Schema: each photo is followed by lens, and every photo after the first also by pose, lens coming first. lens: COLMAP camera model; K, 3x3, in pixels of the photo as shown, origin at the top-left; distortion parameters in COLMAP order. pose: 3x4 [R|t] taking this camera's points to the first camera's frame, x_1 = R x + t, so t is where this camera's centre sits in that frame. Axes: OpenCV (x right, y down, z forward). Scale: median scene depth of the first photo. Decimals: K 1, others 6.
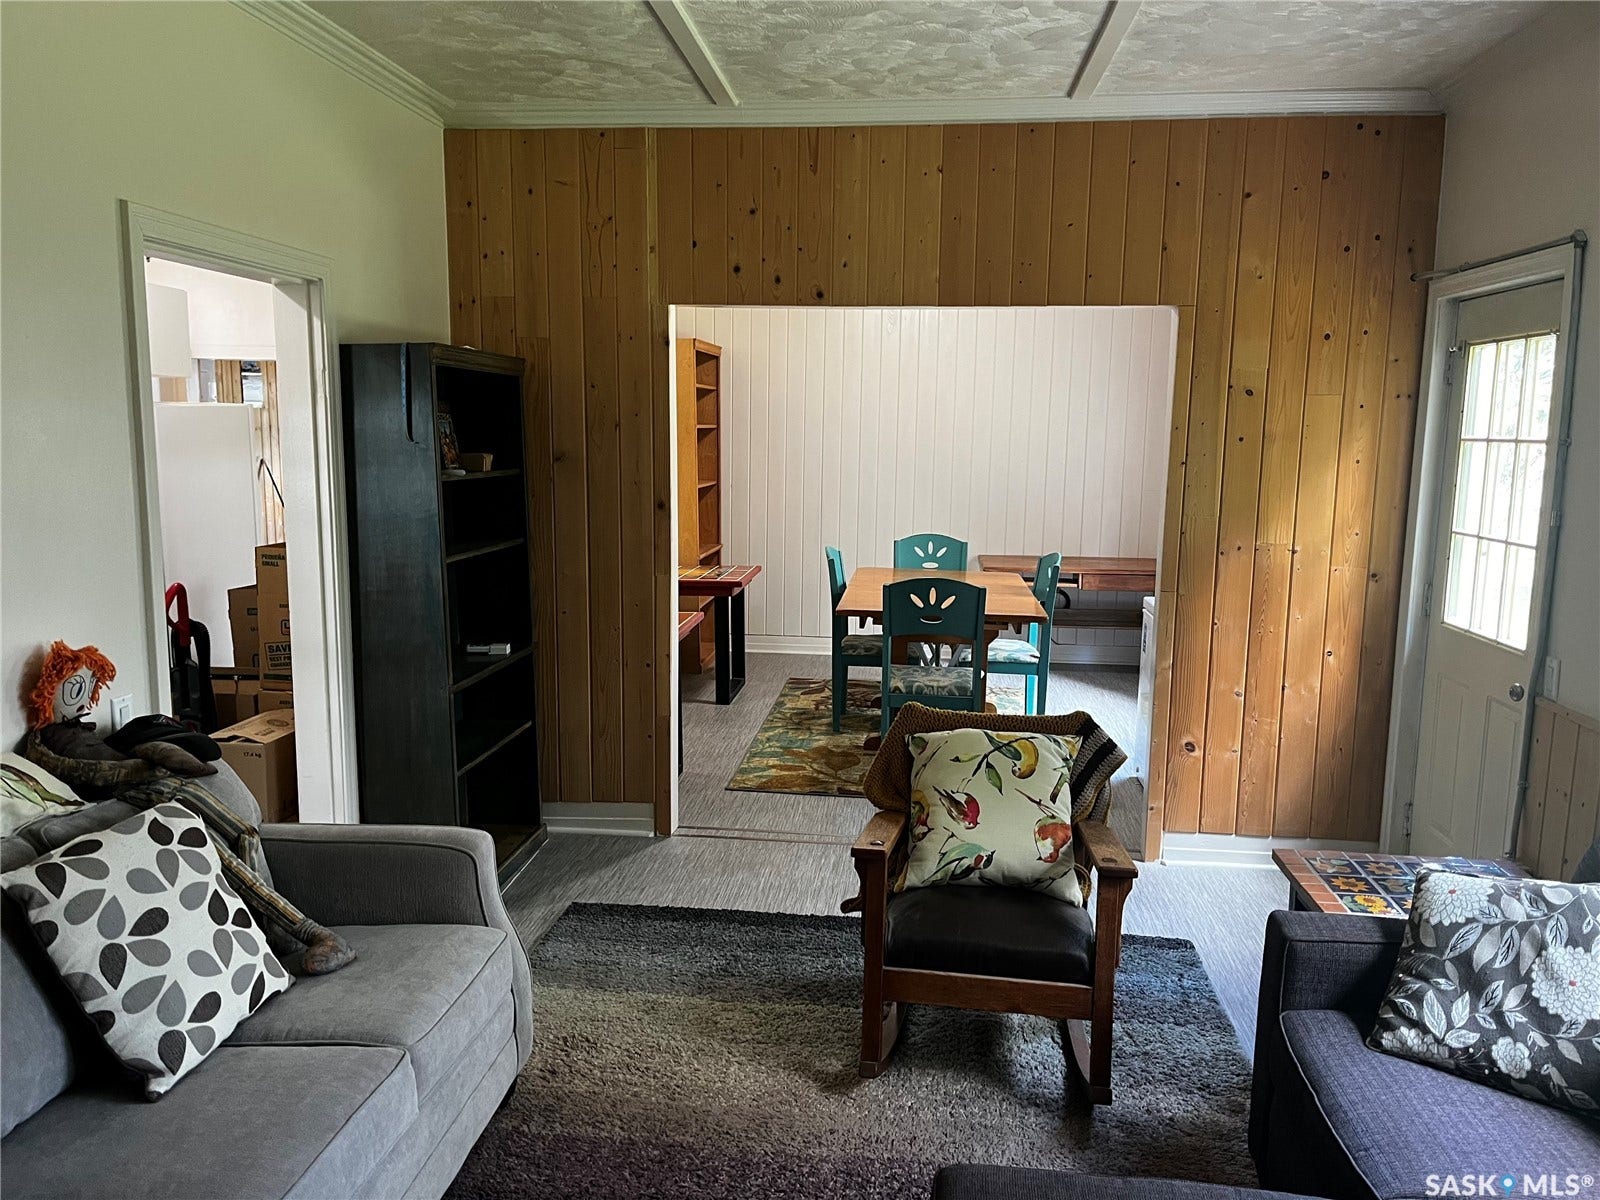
lens RADIAL K [[1205.4, 0, 798.9], [0, 1205.4, 599.5], [0, 0, 1]] dist [0.066470, -0.067314]
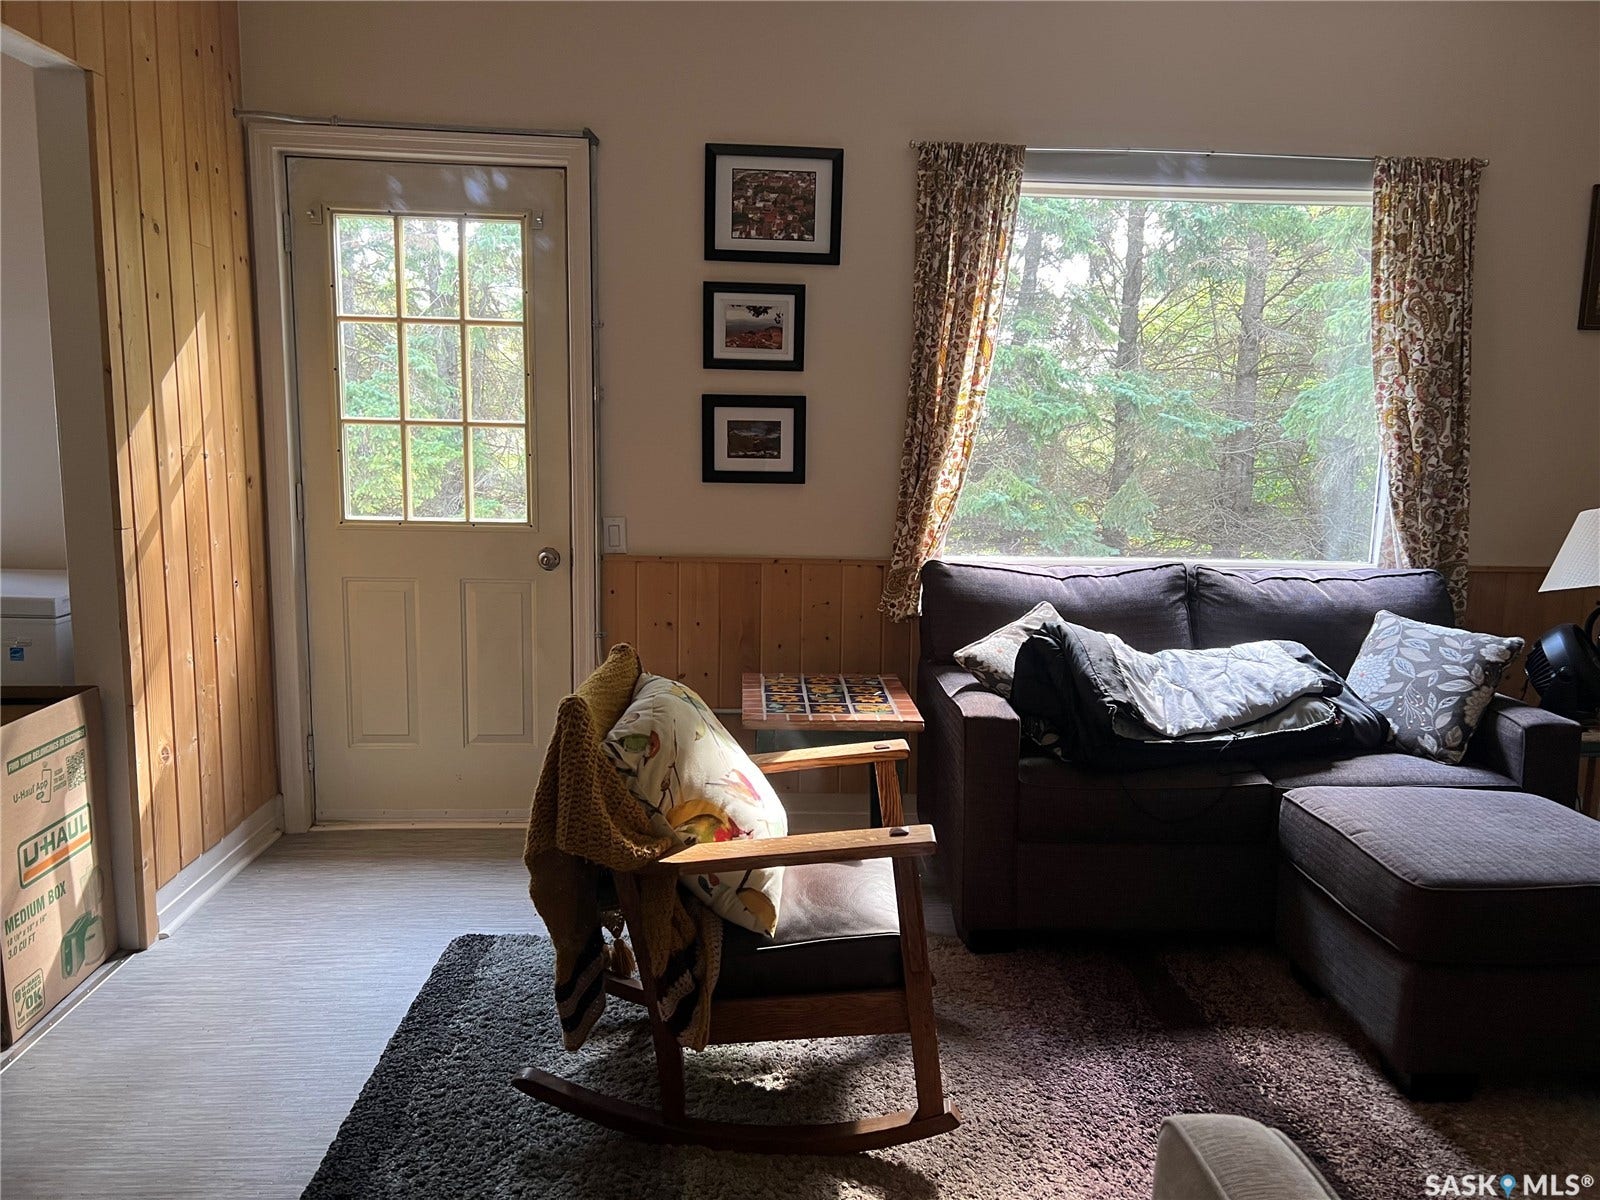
lens RADIAL K [[1205.4, 0, 800.5], [0, 1205.4, 600.4], [0, 0, 1]] dist [0.066470, -0.067314]
pose [[-0.169594, -0.154672, 0.973301, -0.432310], [0.134342, 0.974760, 0.178313, -0.042120], [-0.976315, 0.160995, -0.144534, 0.837460]]
